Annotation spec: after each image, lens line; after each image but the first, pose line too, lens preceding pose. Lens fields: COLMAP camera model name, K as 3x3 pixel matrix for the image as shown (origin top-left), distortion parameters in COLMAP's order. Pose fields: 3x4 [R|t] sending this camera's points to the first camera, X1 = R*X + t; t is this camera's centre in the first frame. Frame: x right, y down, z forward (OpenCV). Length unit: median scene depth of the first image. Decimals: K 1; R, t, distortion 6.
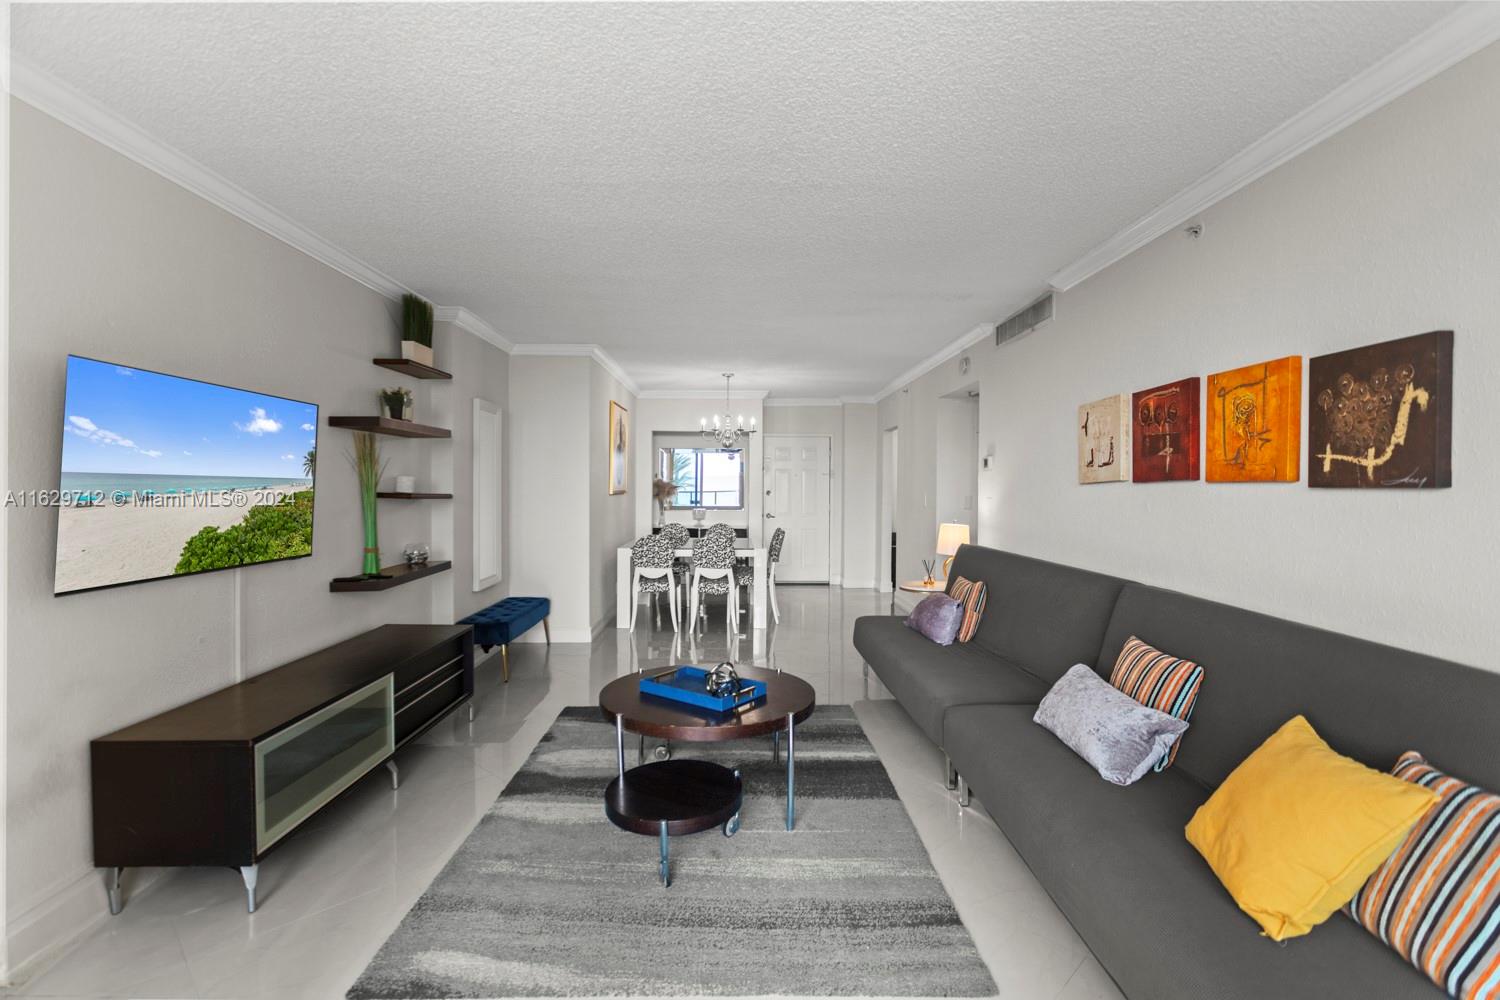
lens RADIAL K [[720.8, 0, 743.5], [0, 720.8, 503.5], [0, 0, 1]] dist [0.012837, 0.000067]
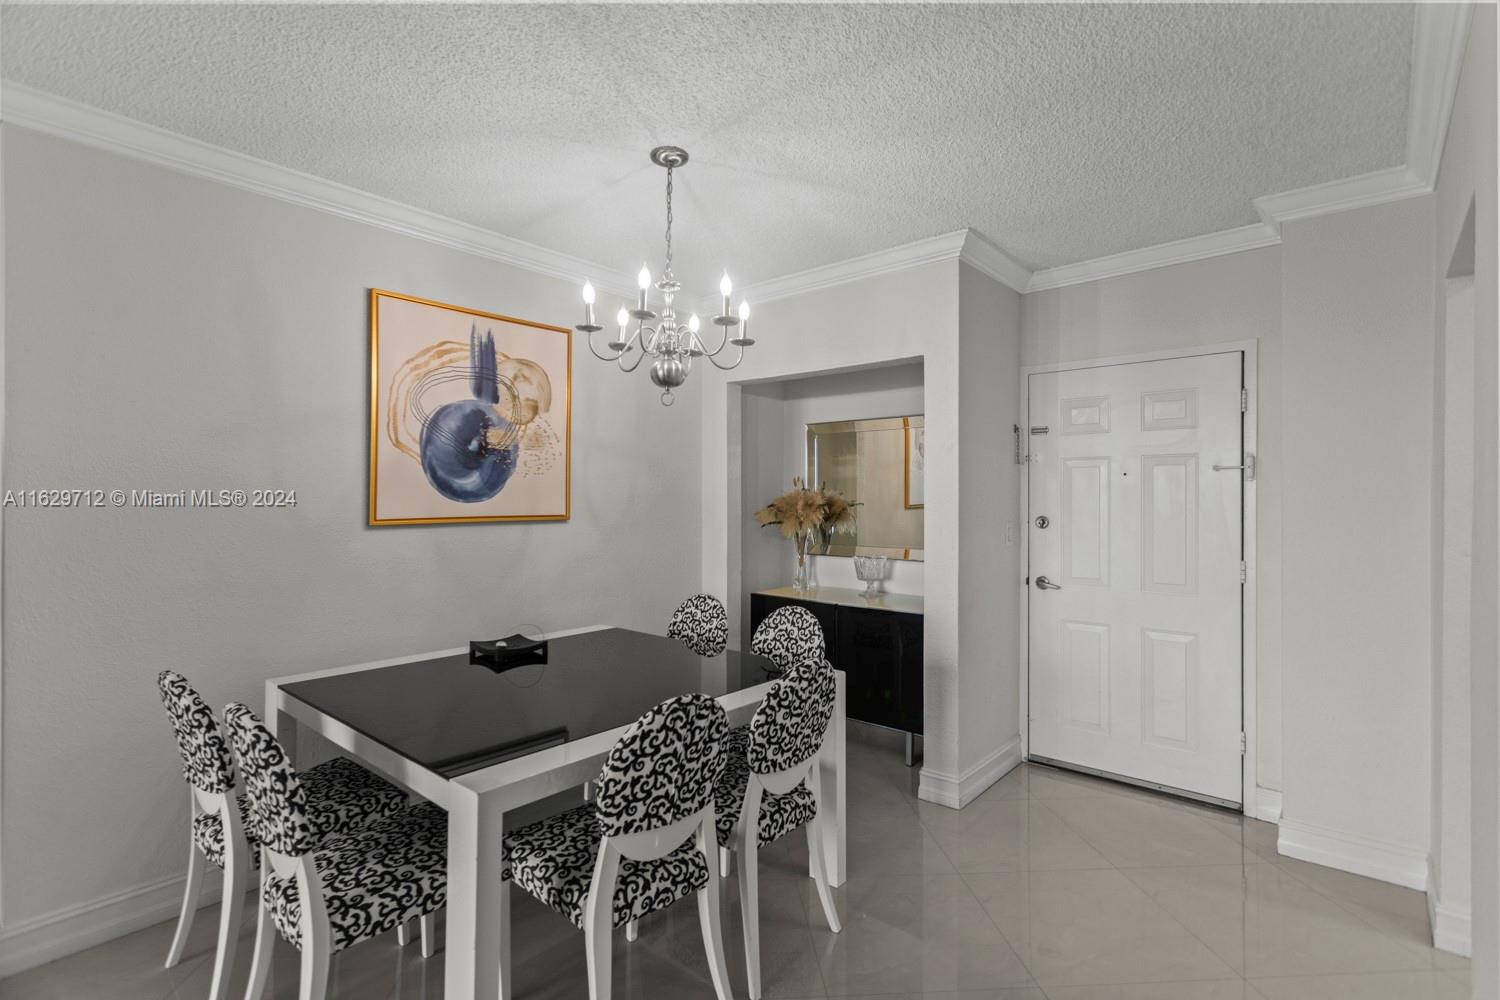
lens RADIAL K [[706.9, 0, 737.3], [0, 706.9, 495.1], [0, 0, 1]] dist [0.000828, 0.000287]
pose [[0.744715, -0.007631, -0.667339, 0.507558], [-0.012427, 0.999603, -0.025299, -0.054059], [0.667267, 0.027134, 0.744324, 1.935681]]
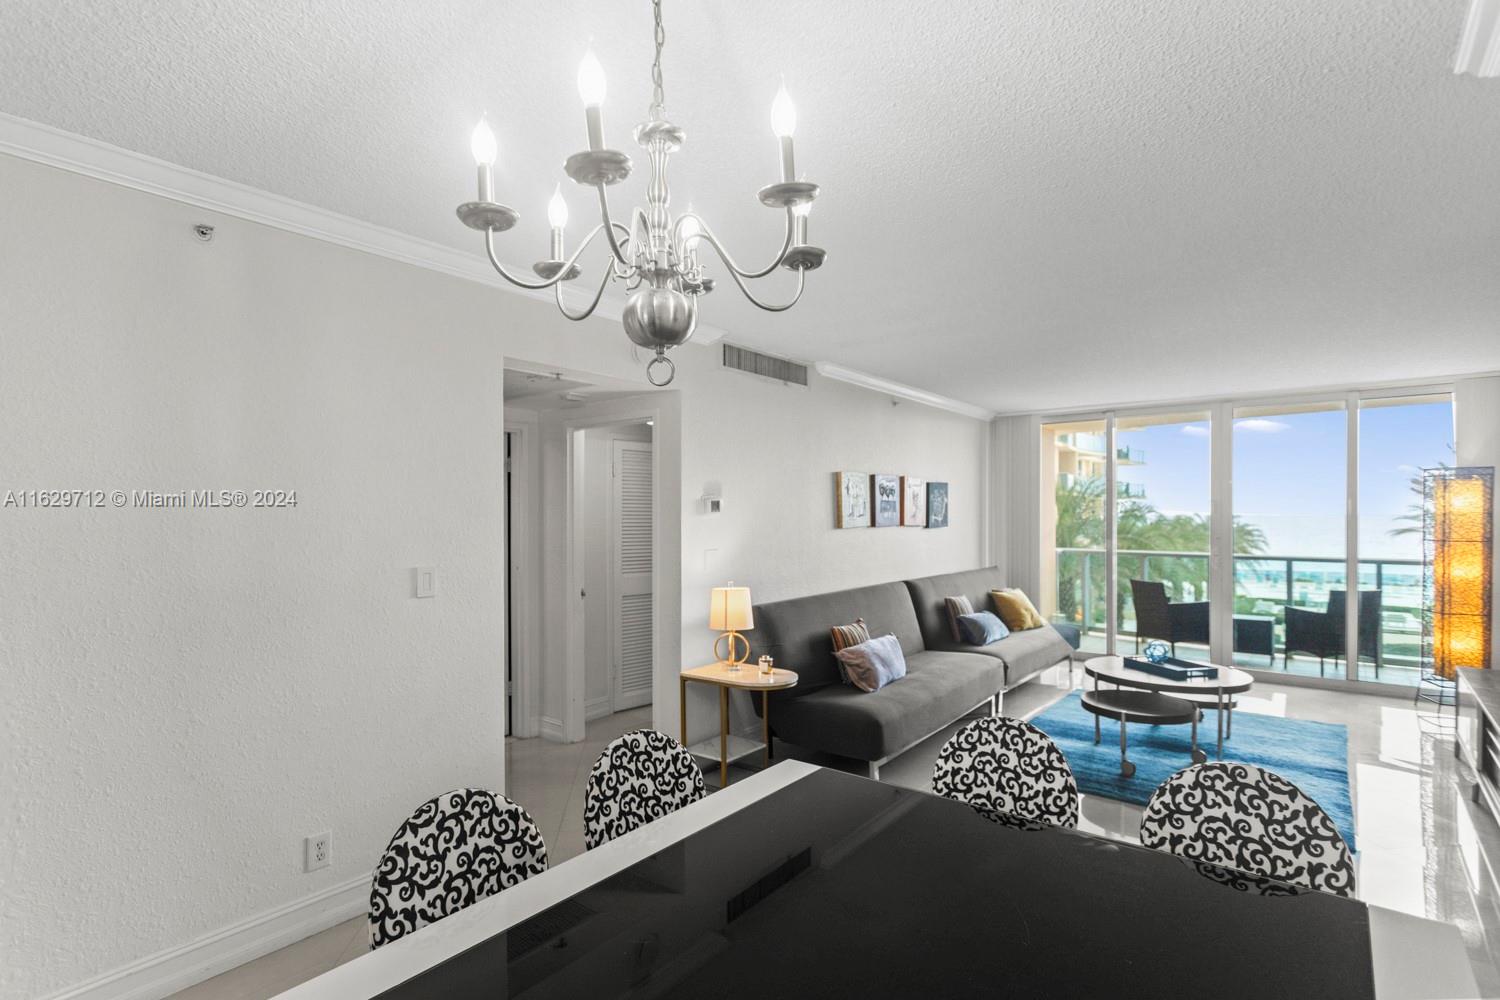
lens RADIAL K [[732.5, 0, 737.4], [0, 732.5, 518.1], [0, 0, 1]] dist [0.000478, -0.000021]
pose [[-0.772139, -0.005304, 0.635431, -0.325817], [0.013912, 0.999584, 0.025249, -0.105249], [-0.635301, 0.028336, -0.771745, 2.711652]]
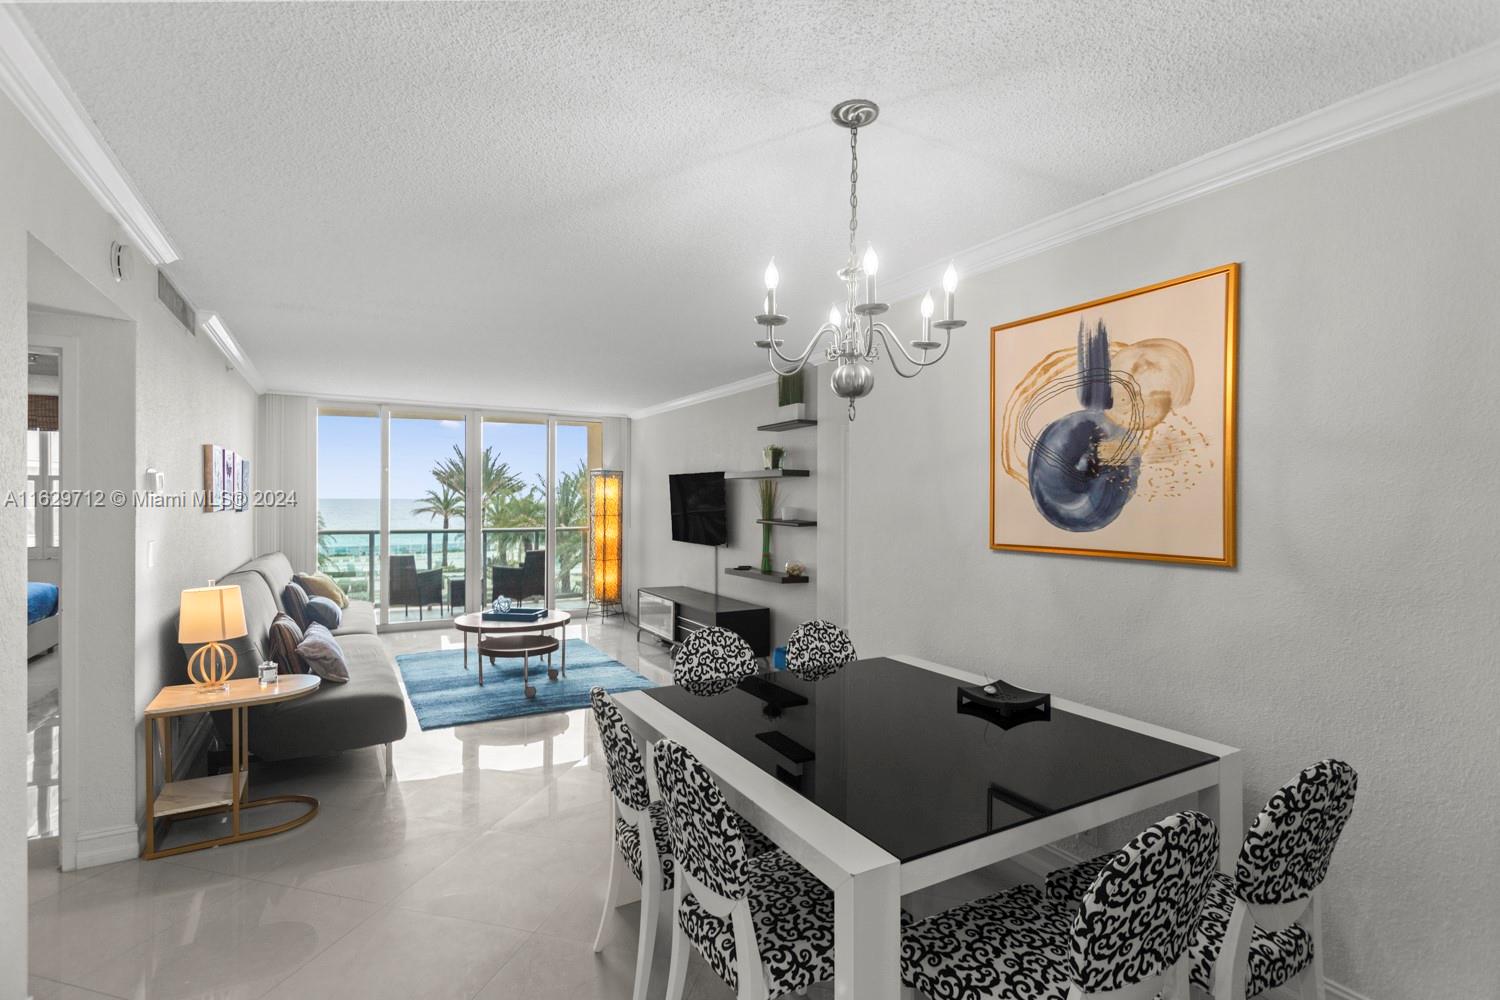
lens RADIAL K [[706.9, 0, 737.3], [0, 706.9, 495.1], [0, 0, 1]] dist [0.000828, 0.000287]
pose [[-0.879028, -0.012536, -0.476606, 0.331850], [-0.021305, 0.999689, 0.012999, -0.108972], [0.476294, 0.021580, -0.879021, 2.949382]]
